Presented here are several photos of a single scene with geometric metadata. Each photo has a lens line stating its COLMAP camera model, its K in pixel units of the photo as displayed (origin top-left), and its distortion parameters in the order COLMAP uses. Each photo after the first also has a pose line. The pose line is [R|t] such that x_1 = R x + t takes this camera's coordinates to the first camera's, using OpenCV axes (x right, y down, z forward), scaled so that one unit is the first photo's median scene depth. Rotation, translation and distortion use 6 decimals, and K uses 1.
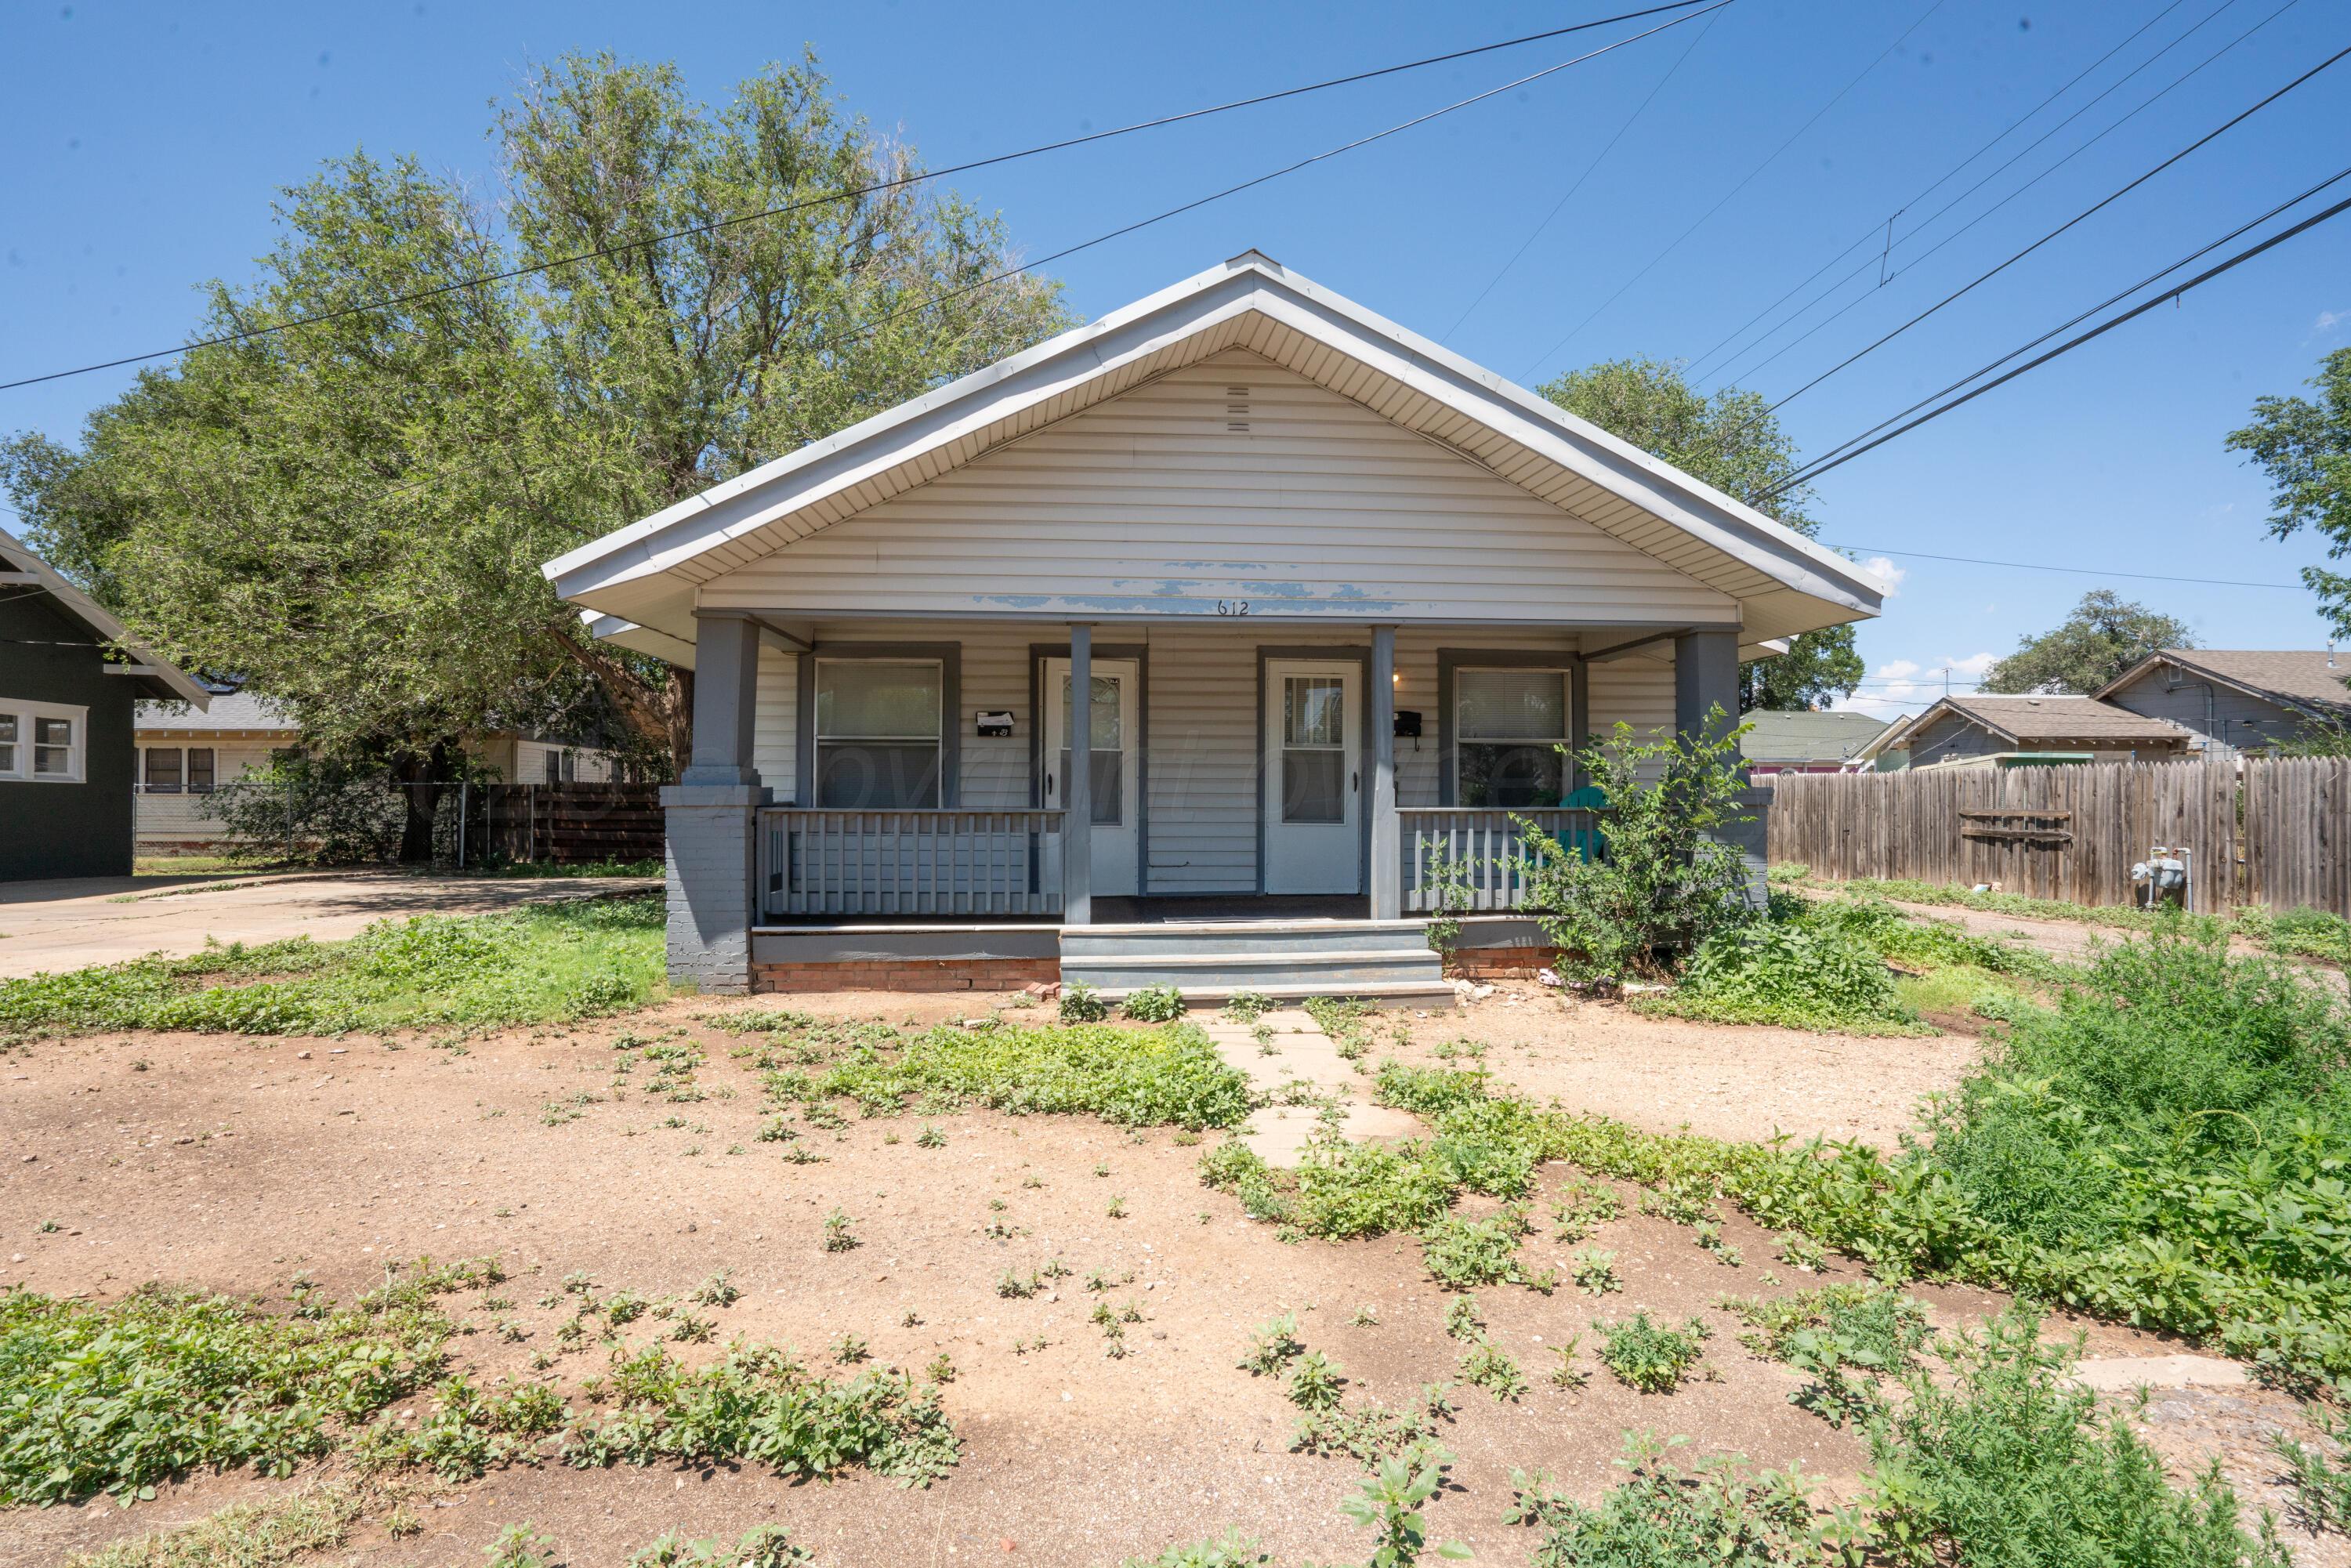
lens RADIAL K [[1159.5, 0, 1184.0], [0, 1159.5, 790.3], [0, 0, 1]] dist [-0.001679, 0.000031]
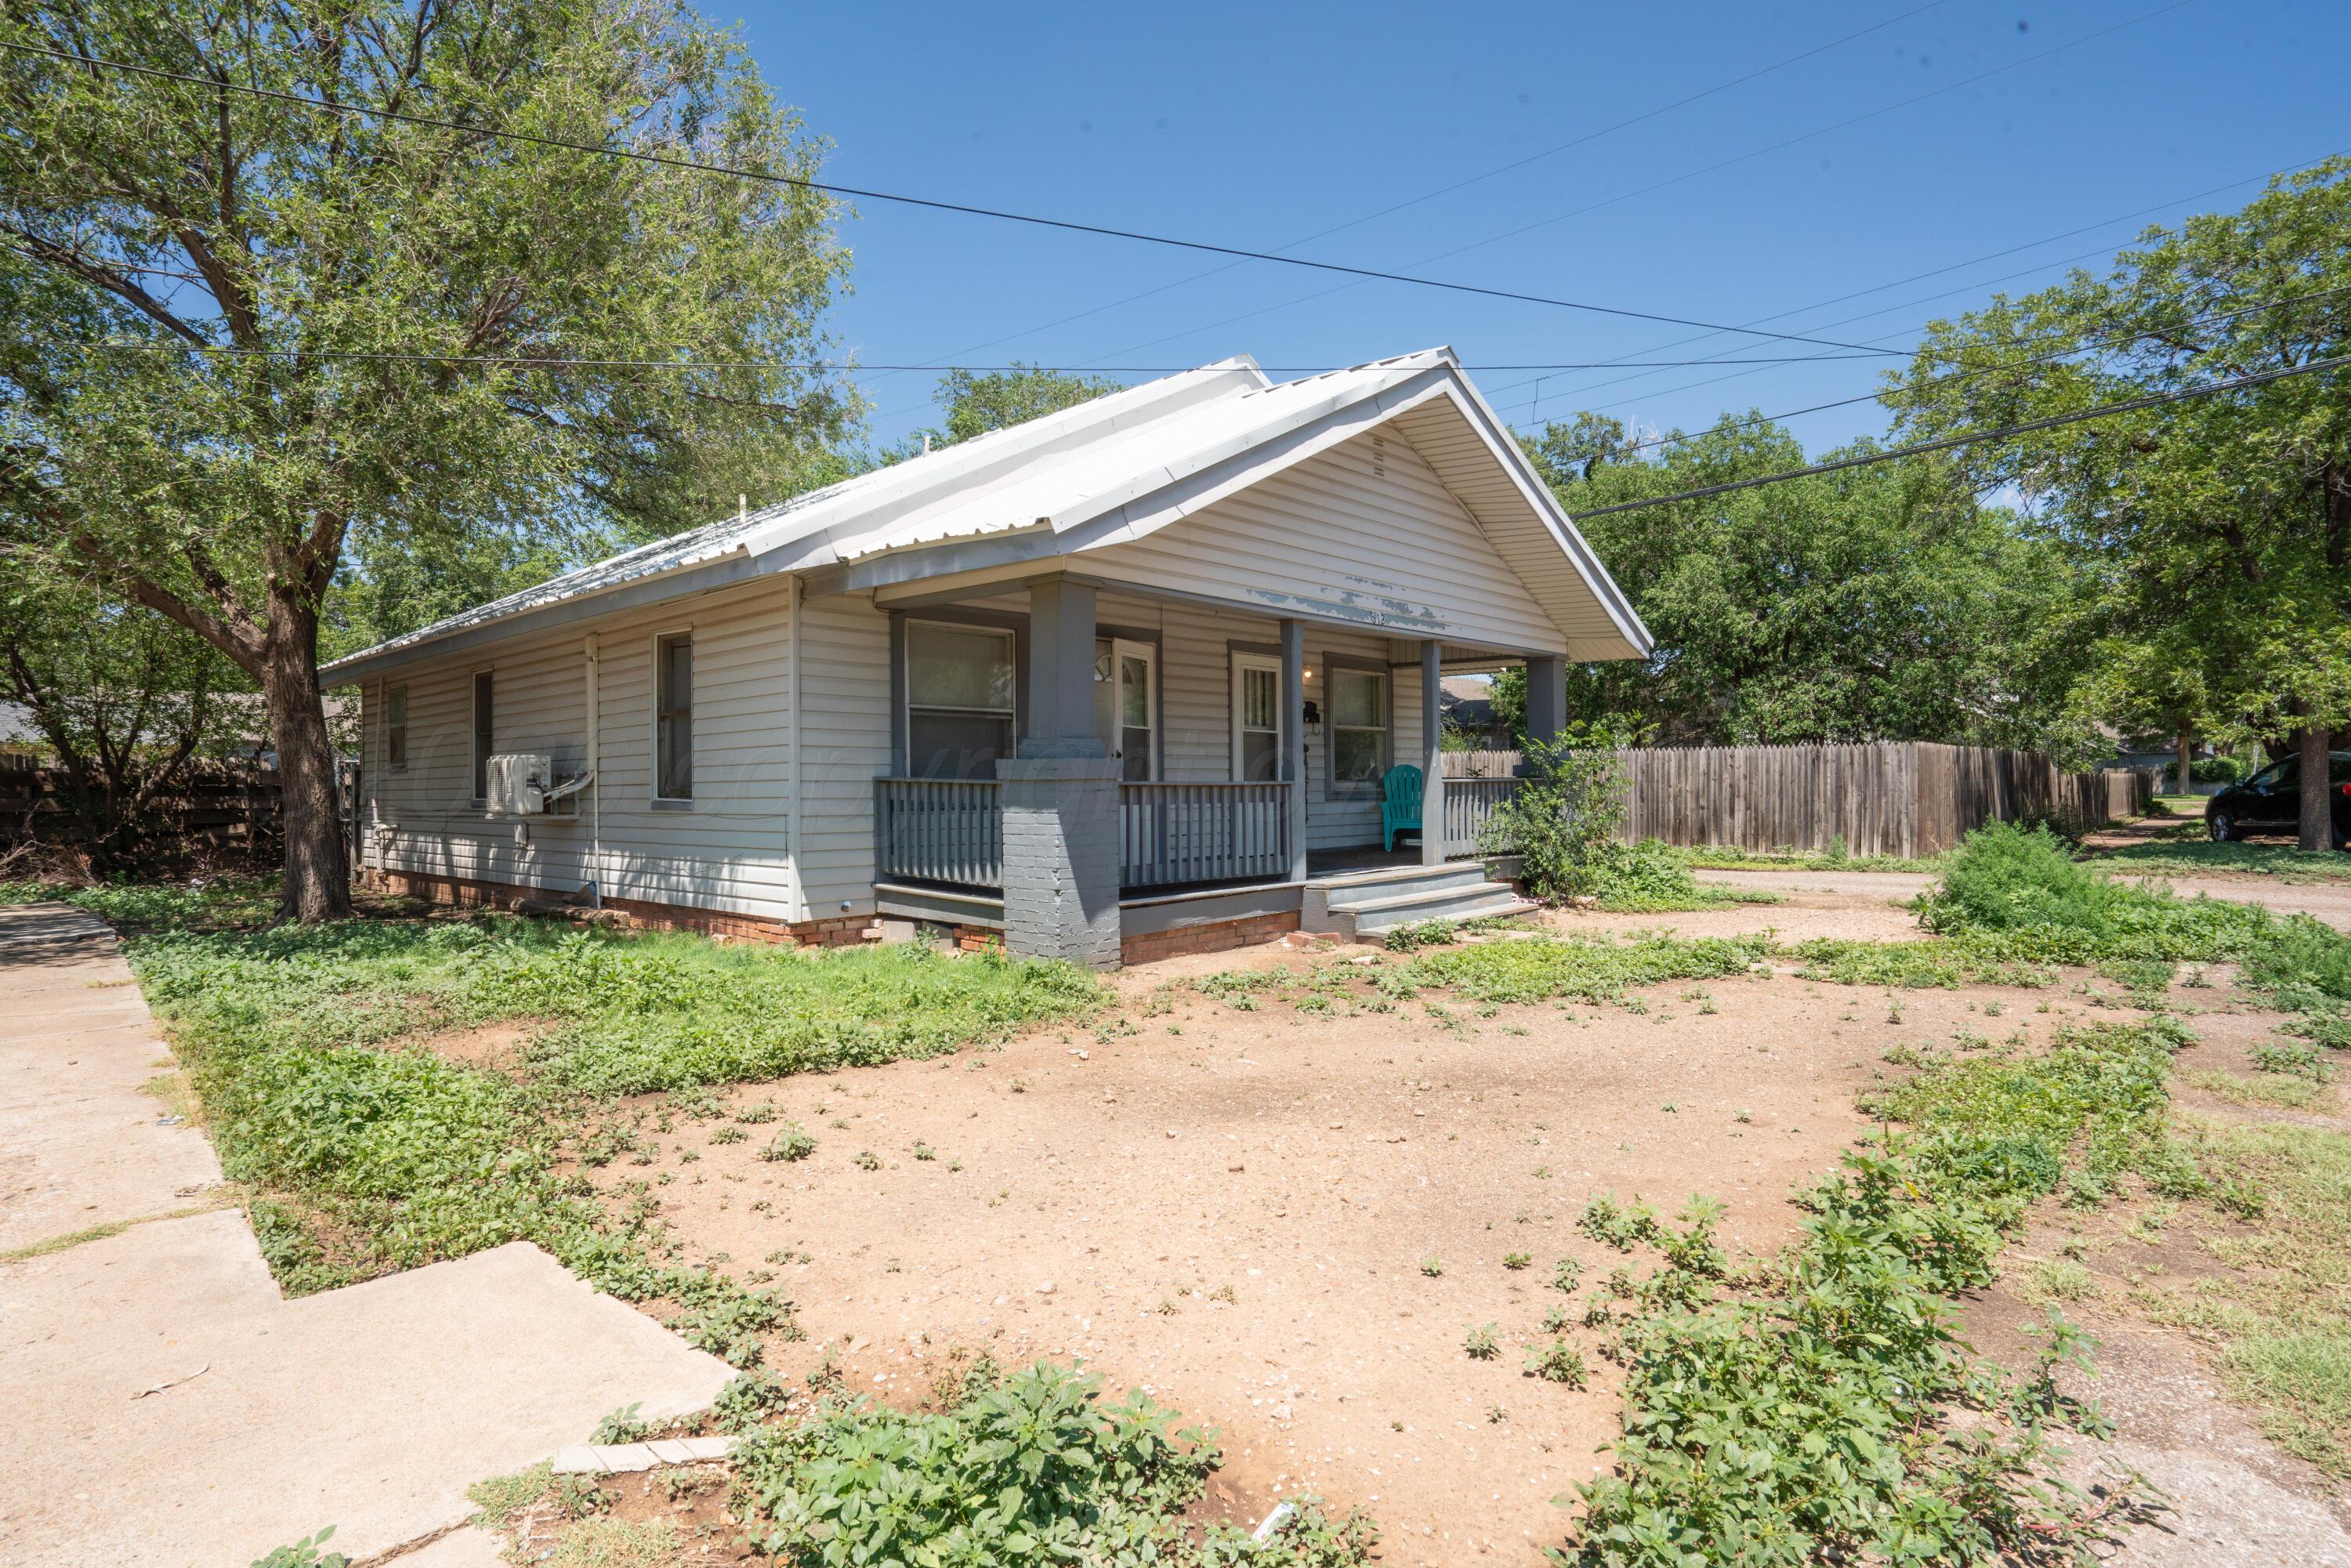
lens RADIAL K [[1215.1, 0, 1181.1], [0, 1215.1, 786.8], [0, 0, 1]] dist [0.001870, 0.000047]
pose [[0.726415, -0.008092, 0.687208, -1.002854], [-0.003071, 0.999882, 0.015020, 0.003662], [-0.687249, -0.013021, 0.726305, 0.197257]]
